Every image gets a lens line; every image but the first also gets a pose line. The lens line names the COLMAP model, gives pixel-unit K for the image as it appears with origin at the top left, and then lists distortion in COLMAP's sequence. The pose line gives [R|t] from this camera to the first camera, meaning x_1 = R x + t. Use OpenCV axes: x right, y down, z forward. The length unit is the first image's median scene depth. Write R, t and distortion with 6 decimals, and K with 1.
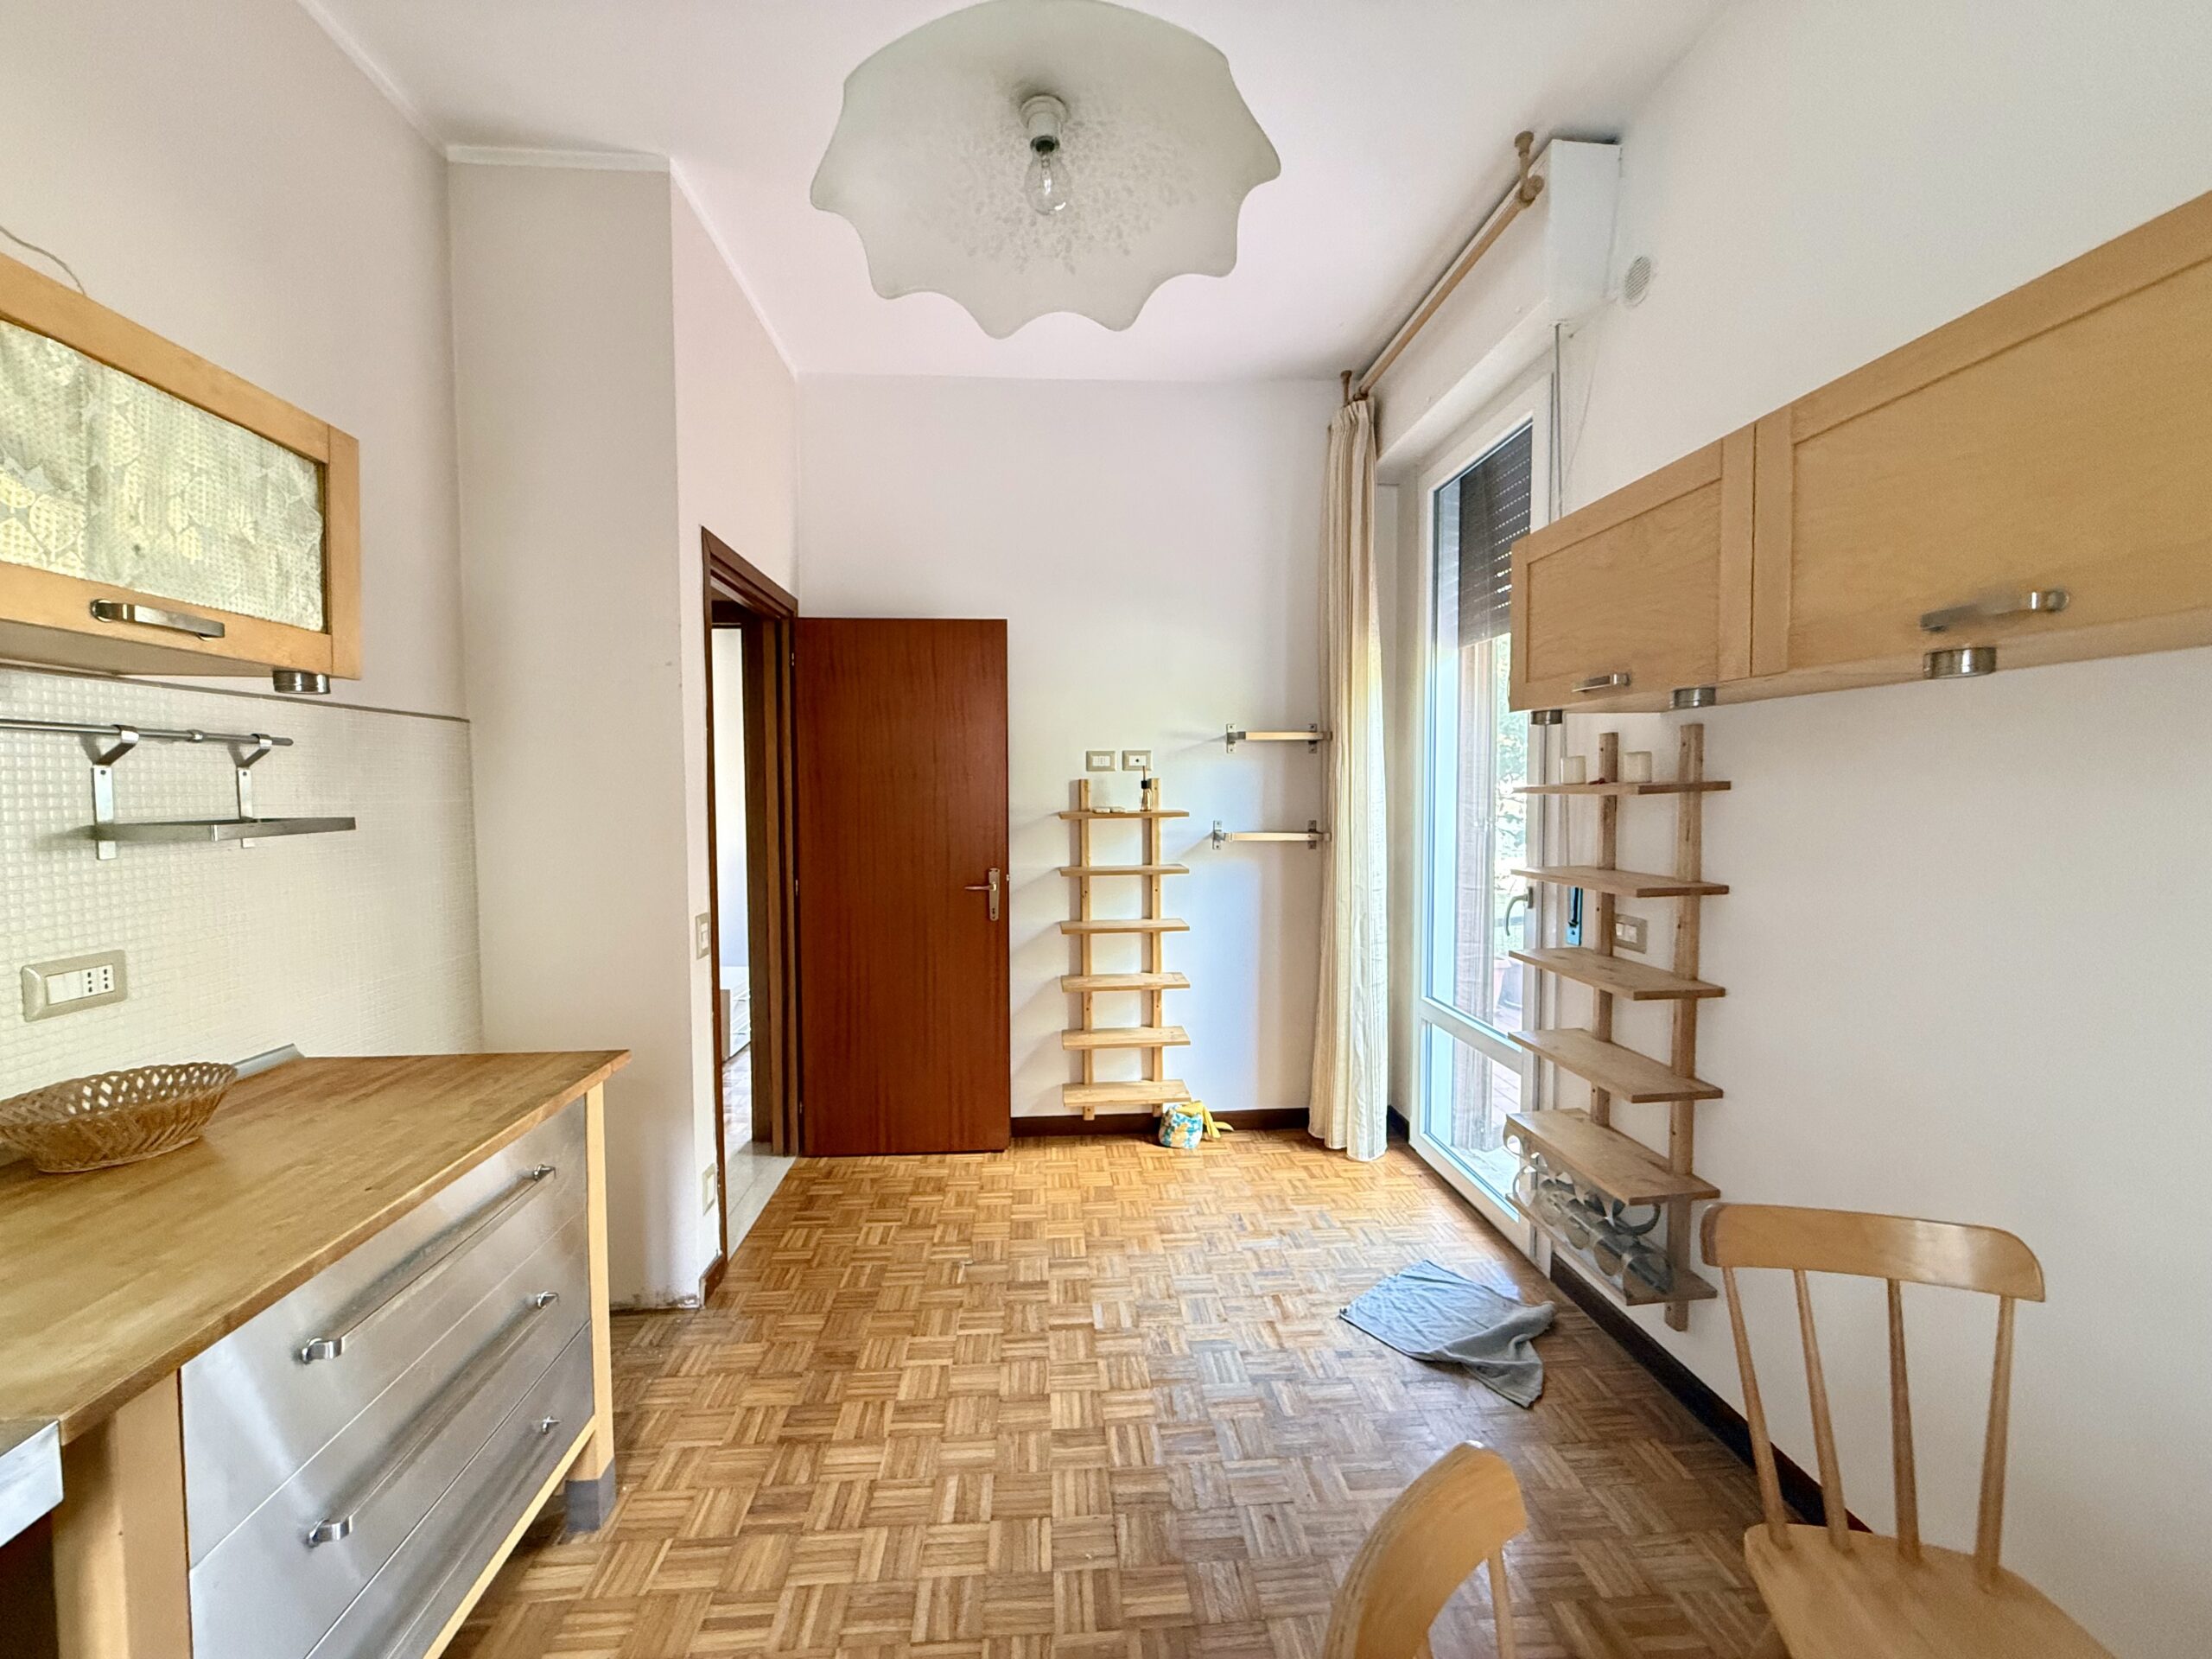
lens RADIAL K [[882.0, 0, 1099.5], [0, 882.0, 829.3], [0, 0, 1]] dist [-0.001277, 0.000081]
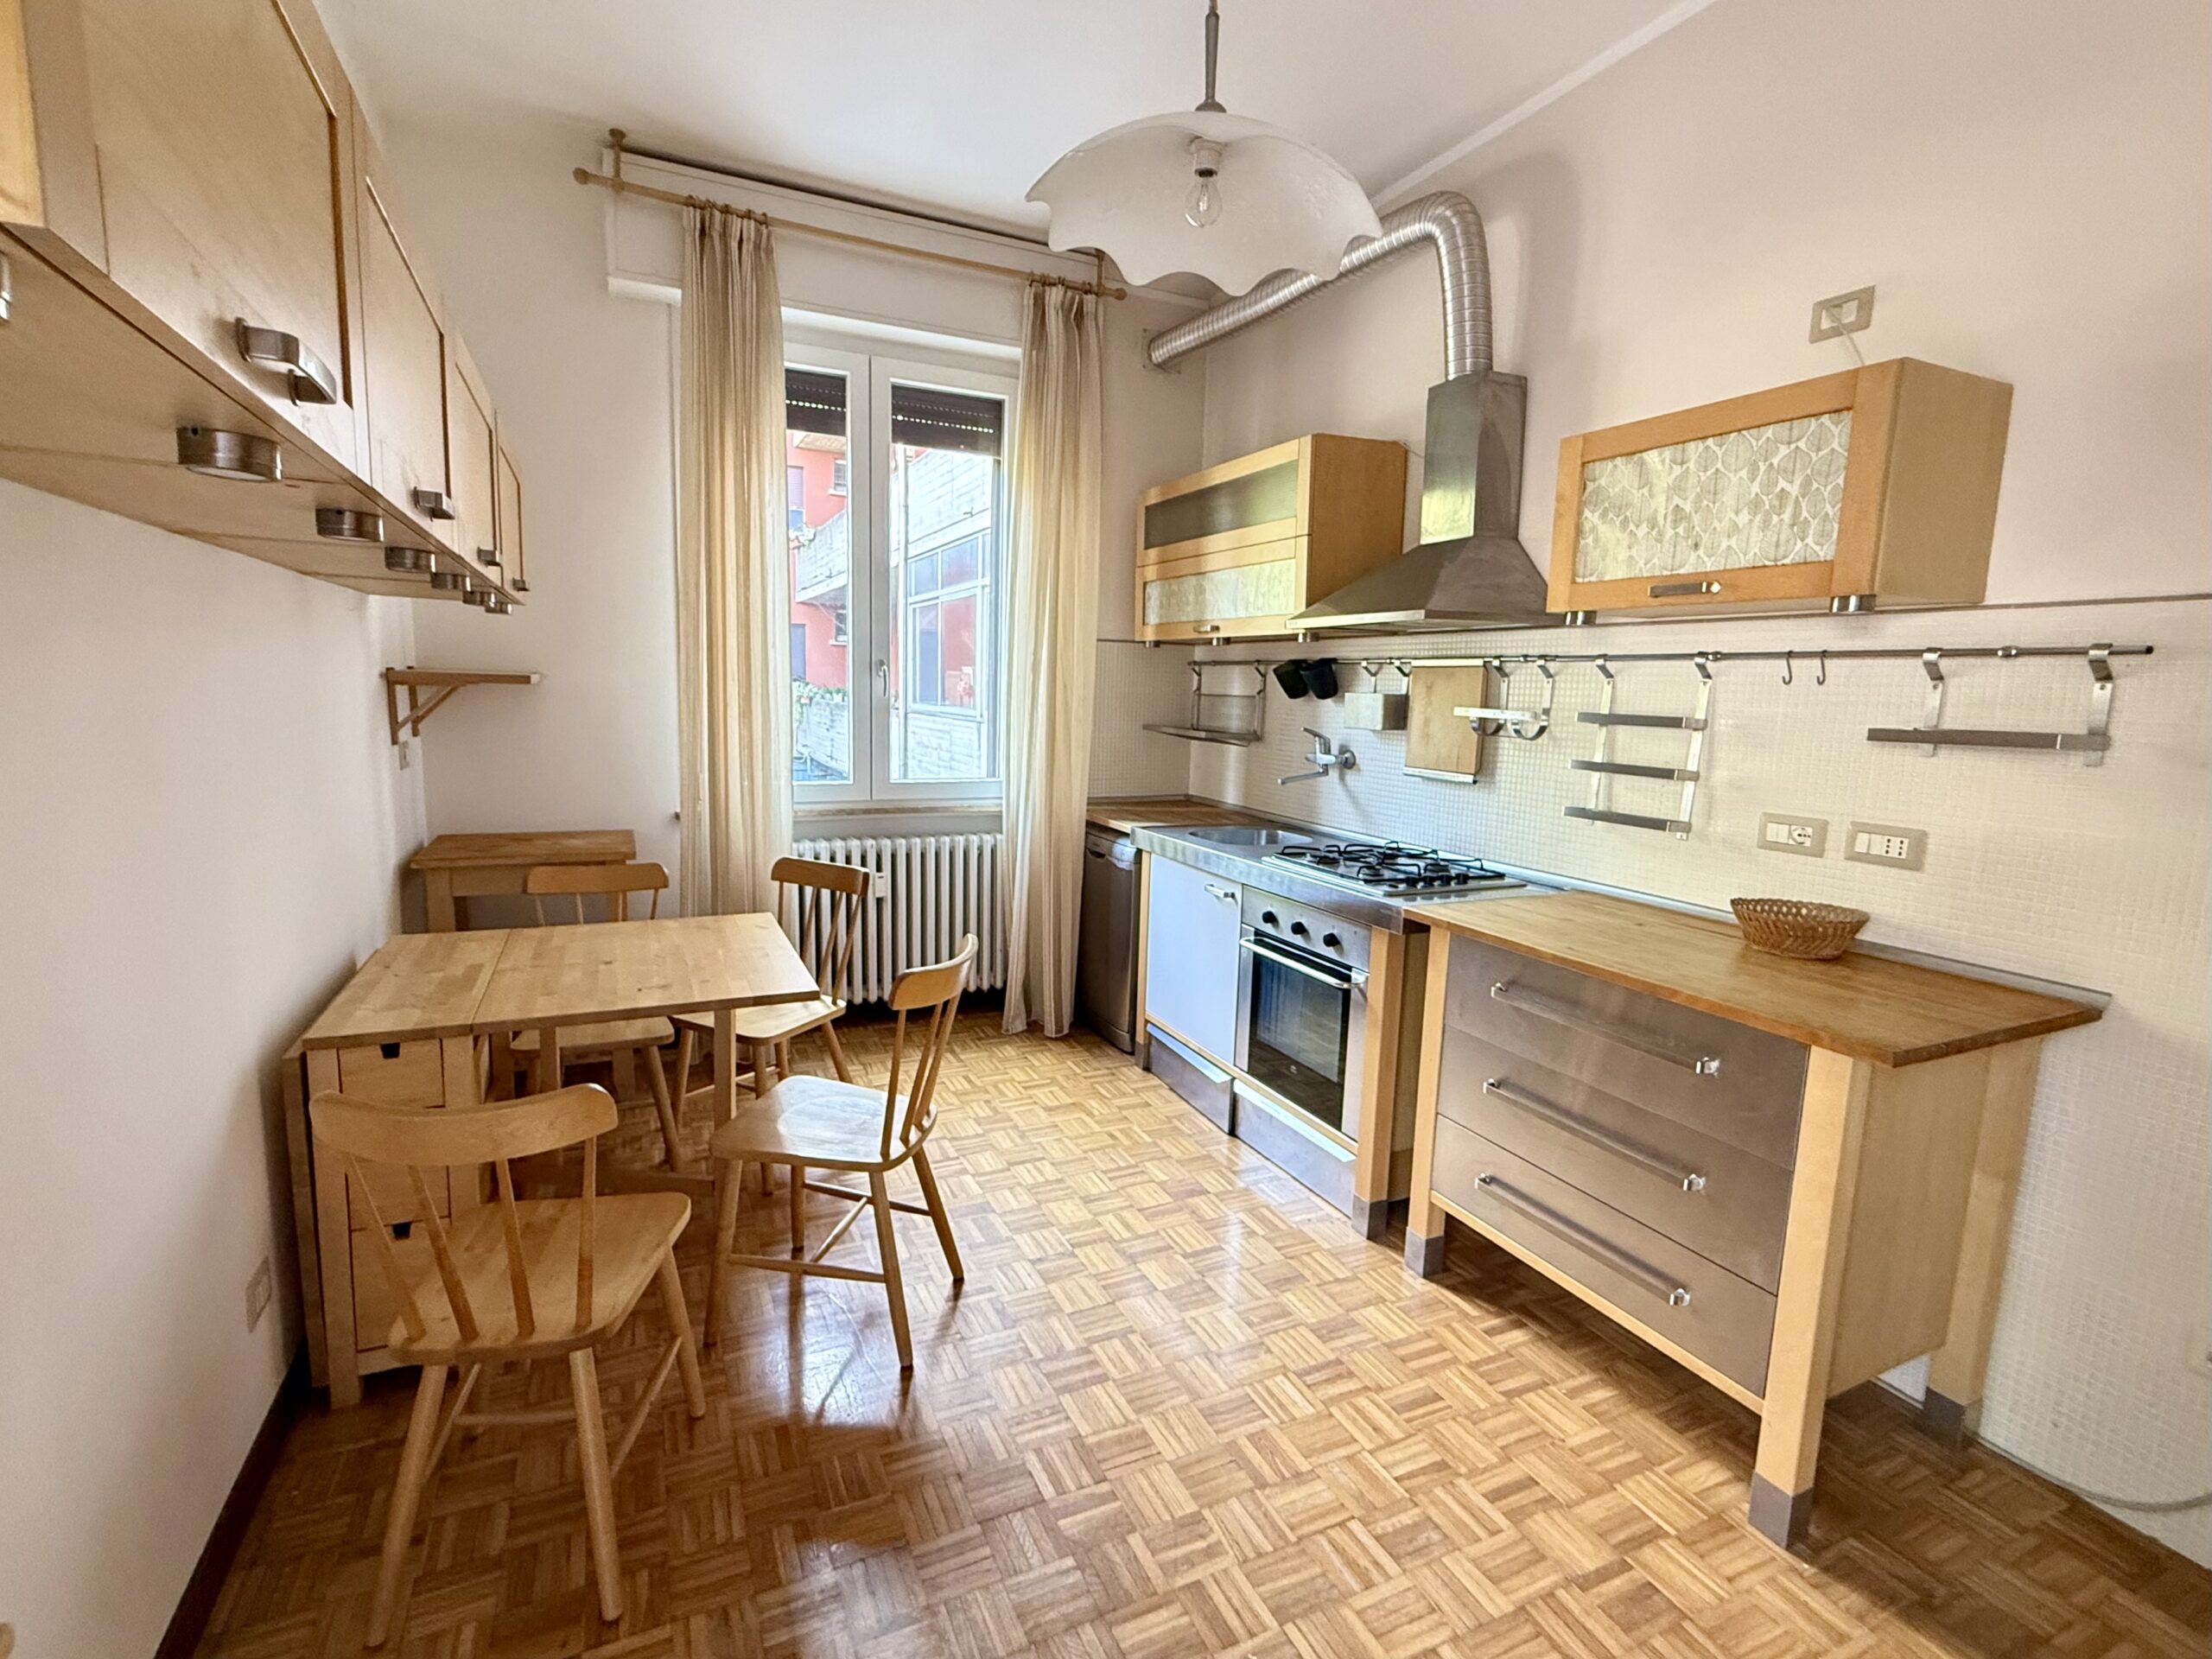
lens RADIAL K [[1016.6, 0, 1096.8], [0, 1016.6, 827.8], [0, 0, 1]] dist [-0.000485, 0.000104]
pose [[-0.935051, 0.026359, -0.353533, 0.312045], [-0.041019, 0.982490, 0.181744, -0.050782], [0.352133, 0.184442, -0.917597, 1.218350]]
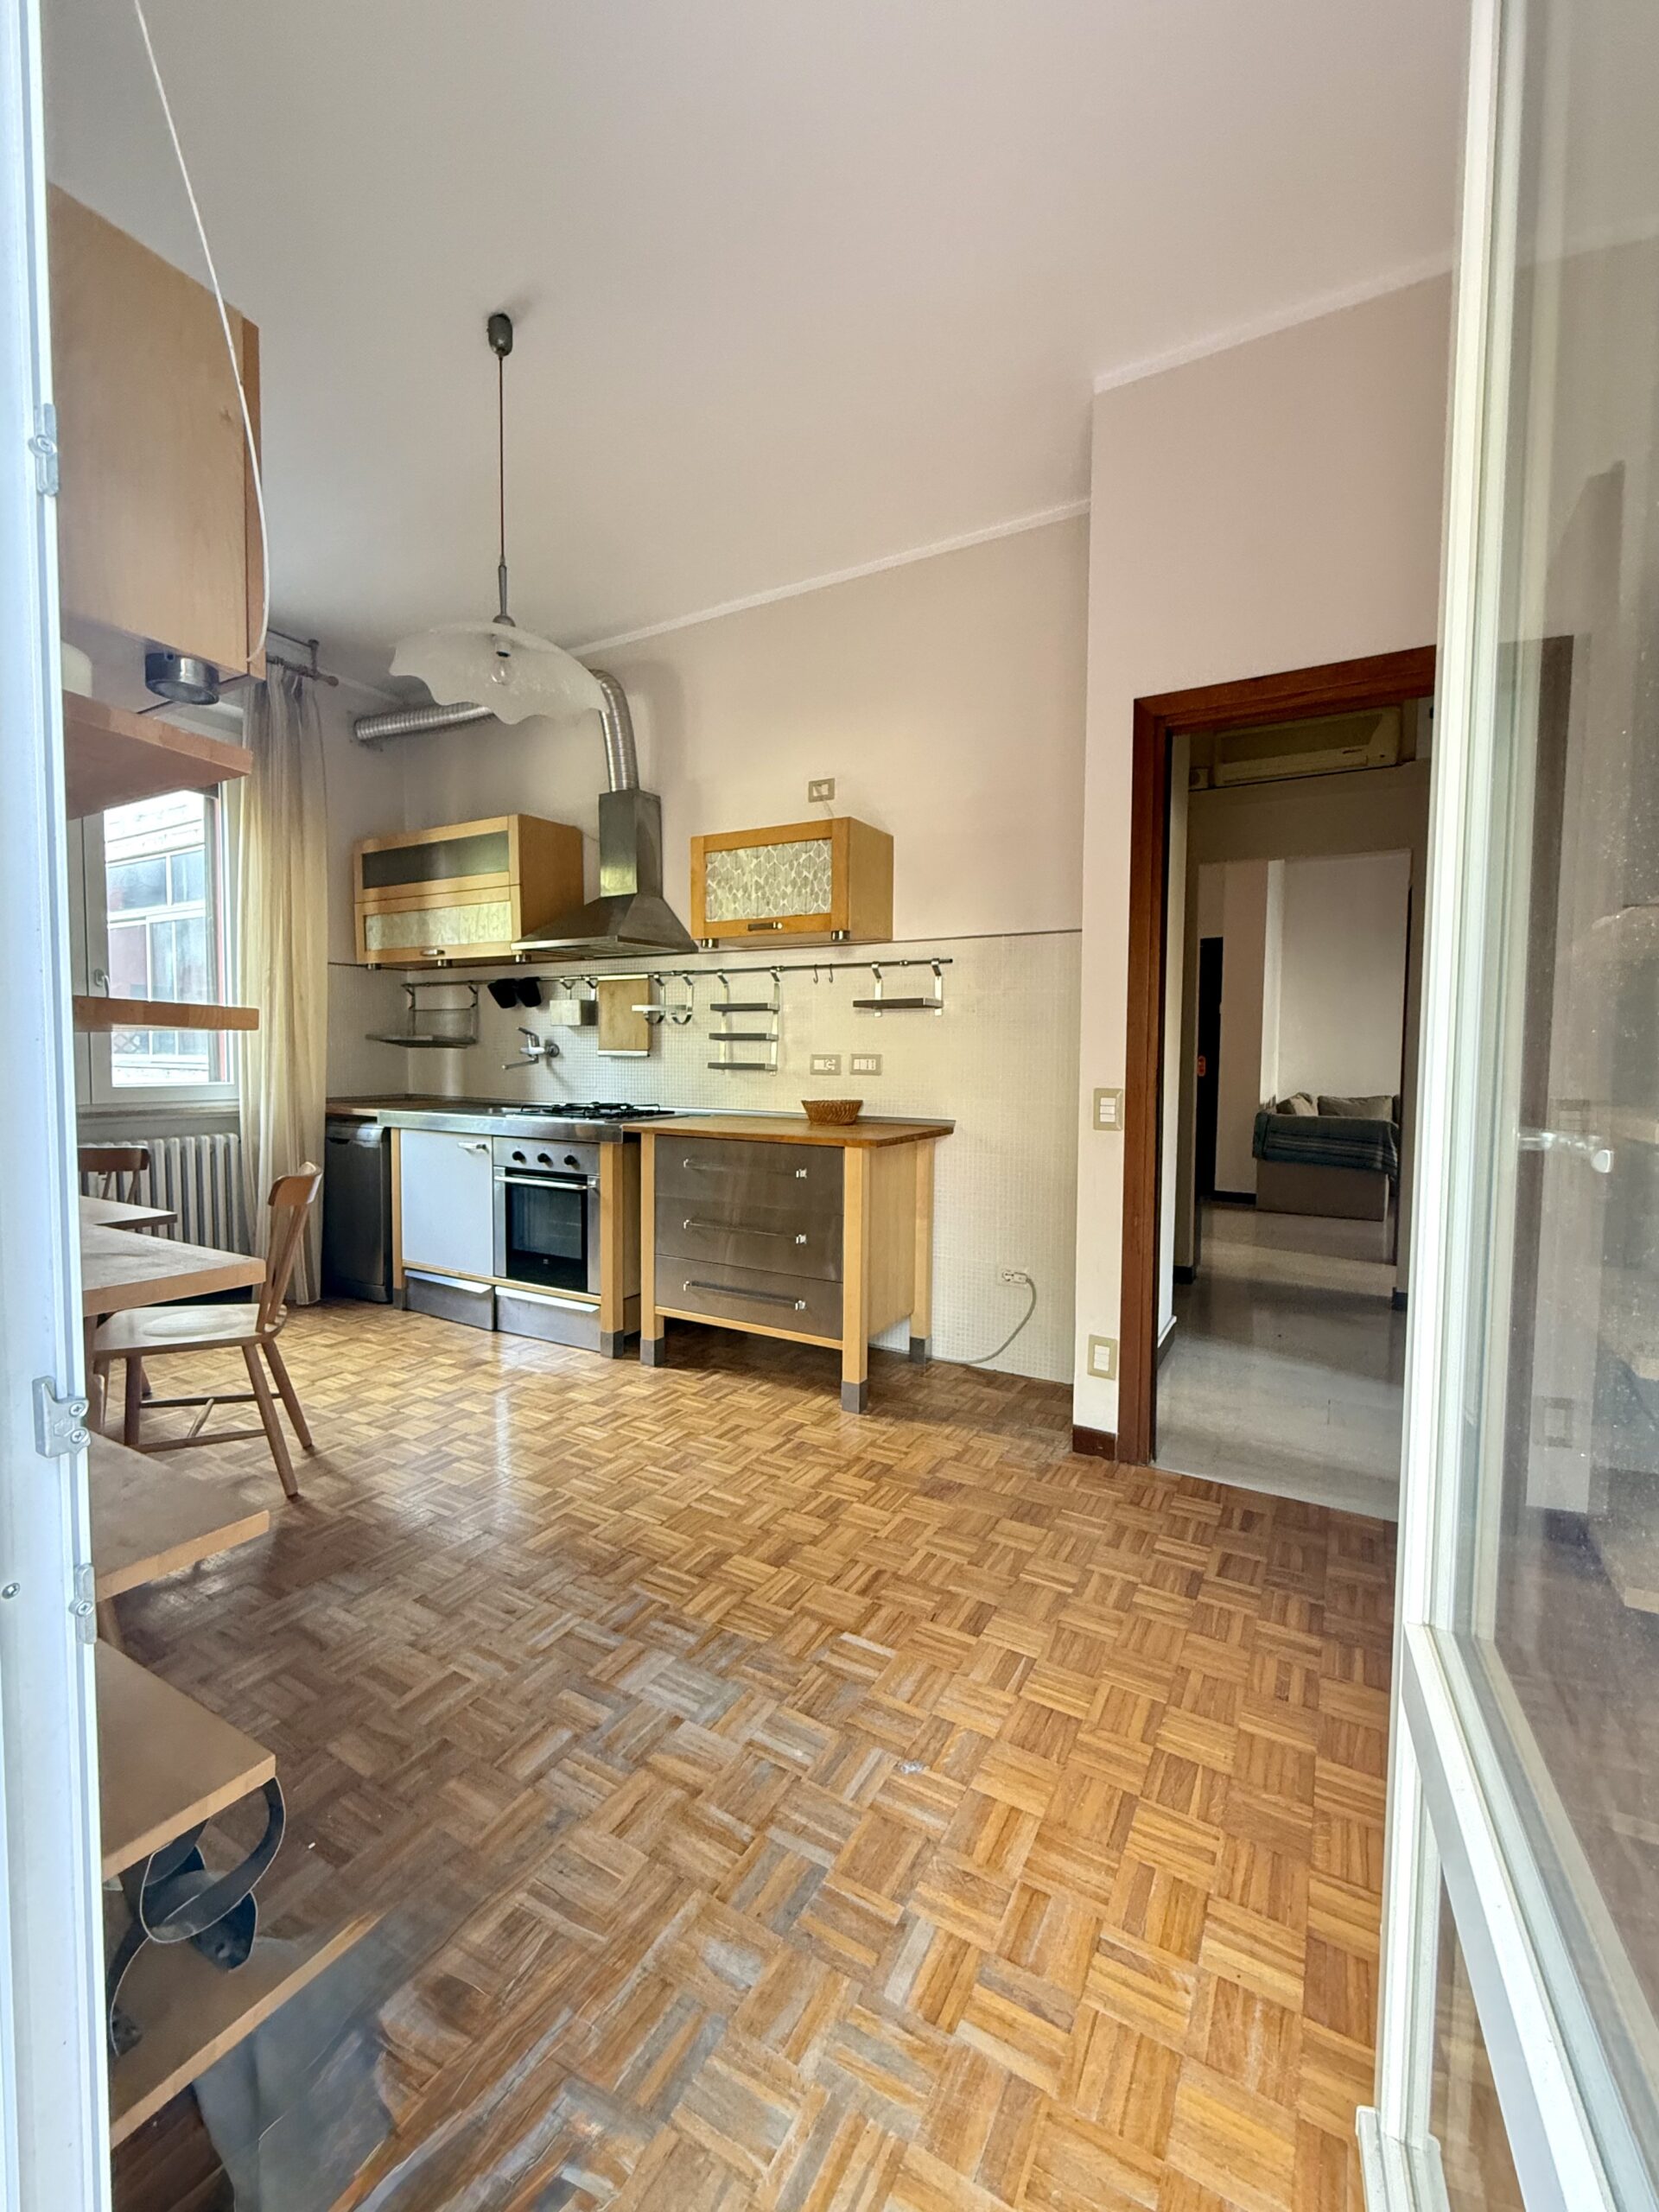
lens RADIAL K [[906.5, 0, 832.6], [0, 906.5, 1099.6], [0, 0, 1]] dist [-0.000717, -0.000153]
pose [[-0.555877, 0.040480, -0.830279, 0.671378], [-0.045243, 0.995860, 0.078843, 0.044616], [0.830033, 0.081392, -0.551744, 1.460298]]
